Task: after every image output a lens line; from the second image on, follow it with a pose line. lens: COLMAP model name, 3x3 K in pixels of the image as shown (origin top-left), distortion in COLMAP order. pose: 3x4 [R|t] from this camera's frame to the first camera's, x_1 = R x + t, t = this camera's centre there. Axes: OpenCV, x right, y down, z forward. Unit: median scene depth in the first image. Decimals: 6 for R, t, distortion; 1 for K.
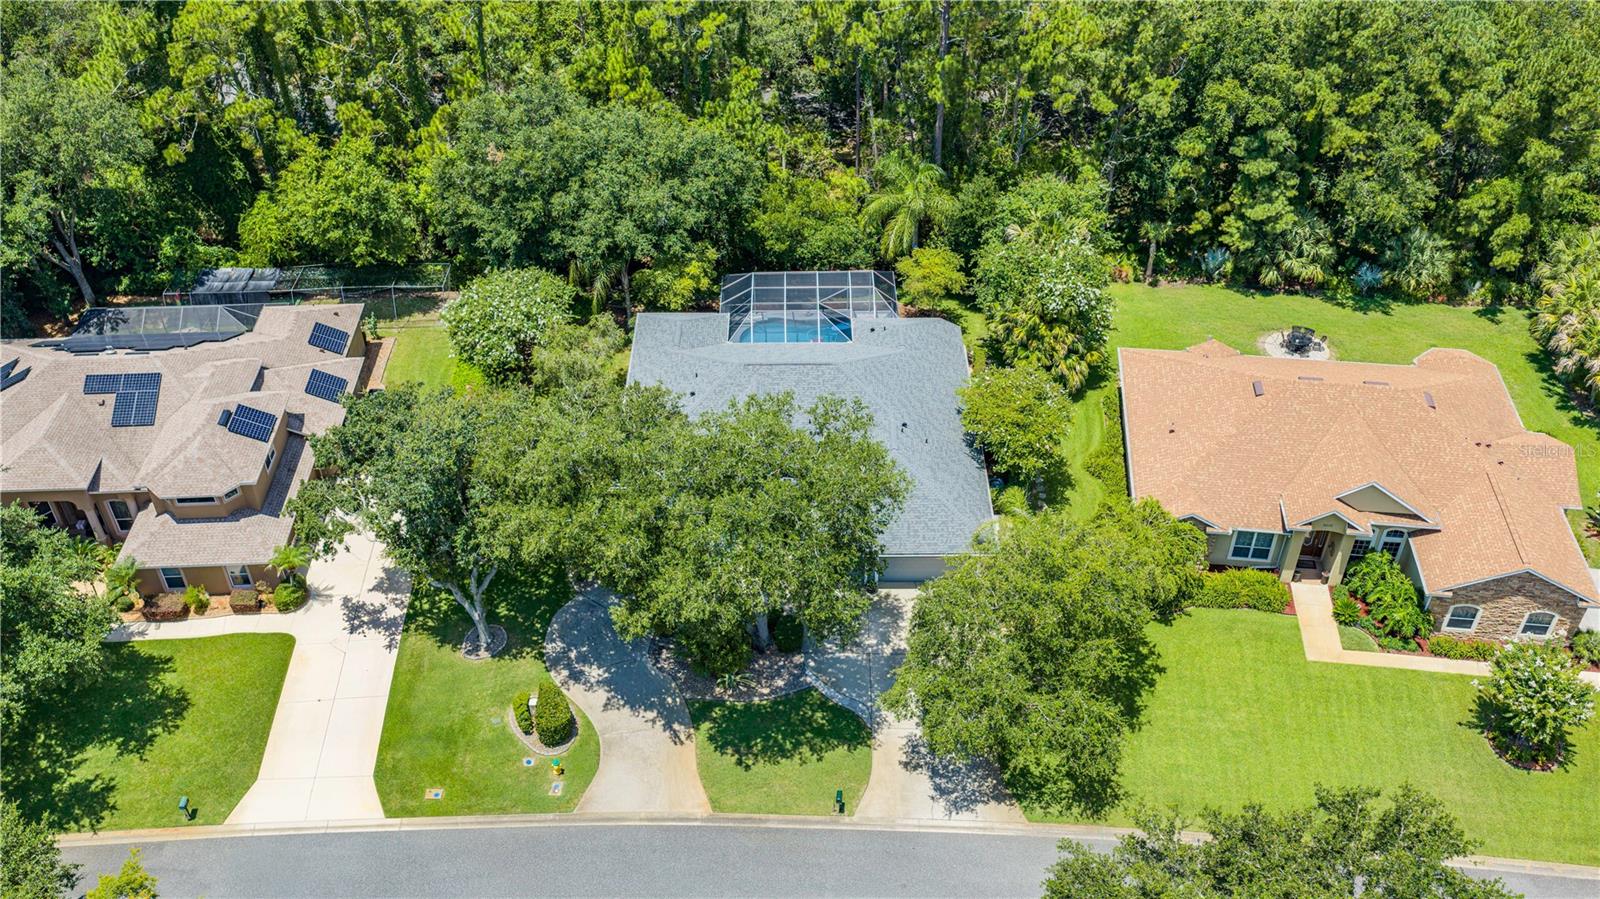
lens RADIAL K [[1391.0, 0, 804.9], [0, 1391.0, 446.9], [0, 0, 1]] dist [0.010241, -0.008865]
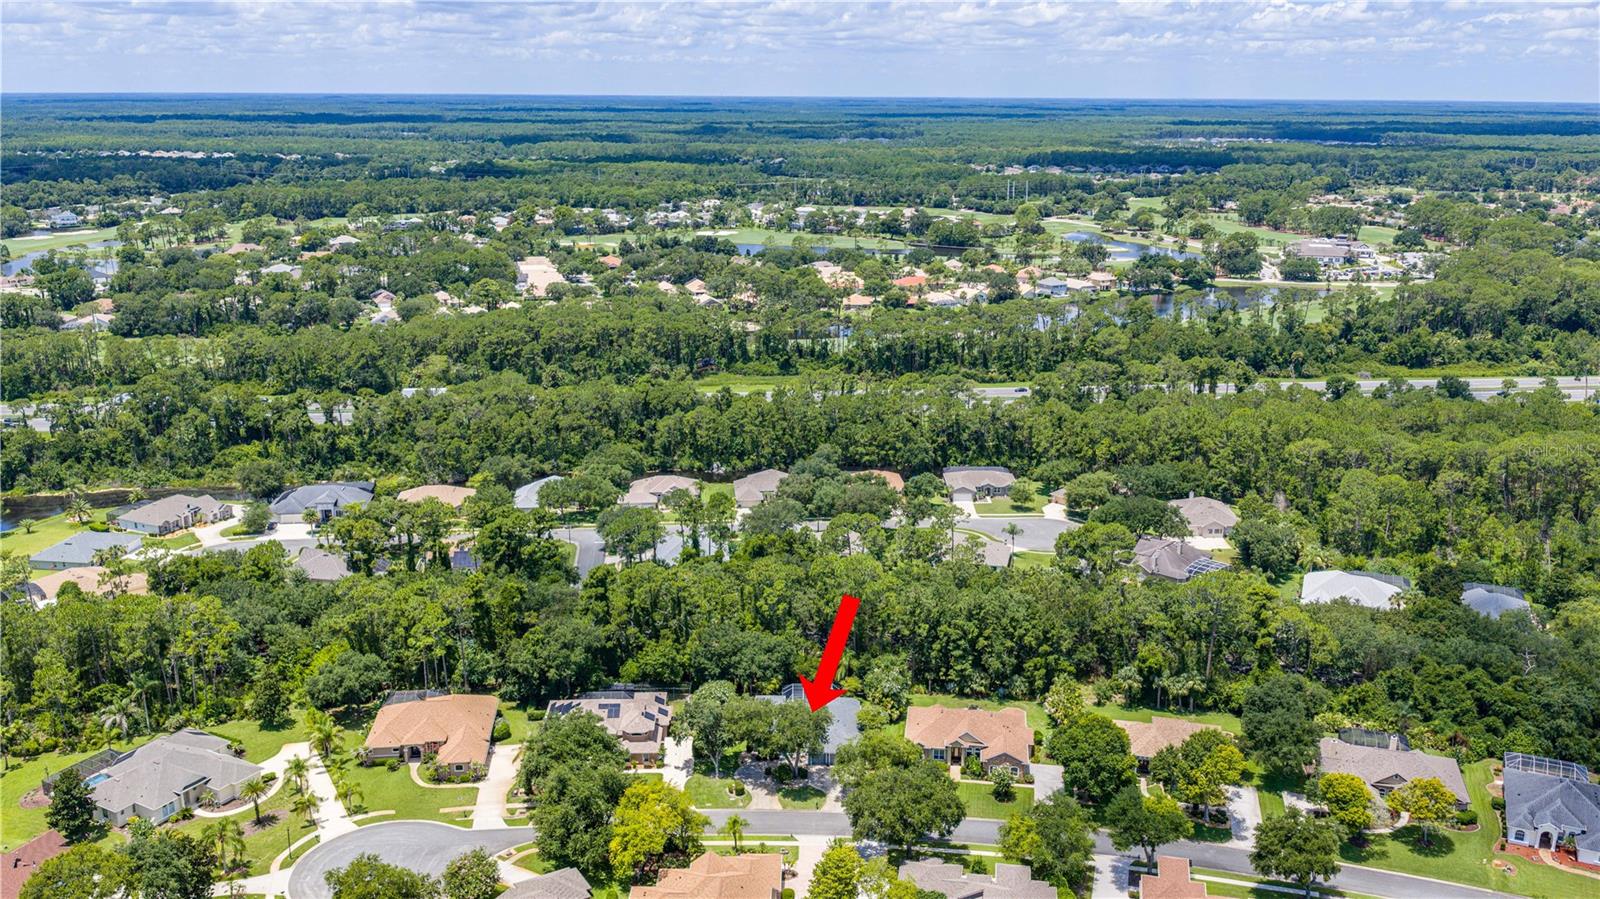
lens RADIAL K [[1391.0, 0, 802.3], [0, 1391.0, 449.1], [0, 0, 1]] dist [0.010241, -0.008865]
pose [[0.999871, 0.009481, -0.012941, 0.018249], [-0.013809, 0.919219, -0.393504, 0.616742], [0.008164, 0.393632, 0.919232, -2.063805]]
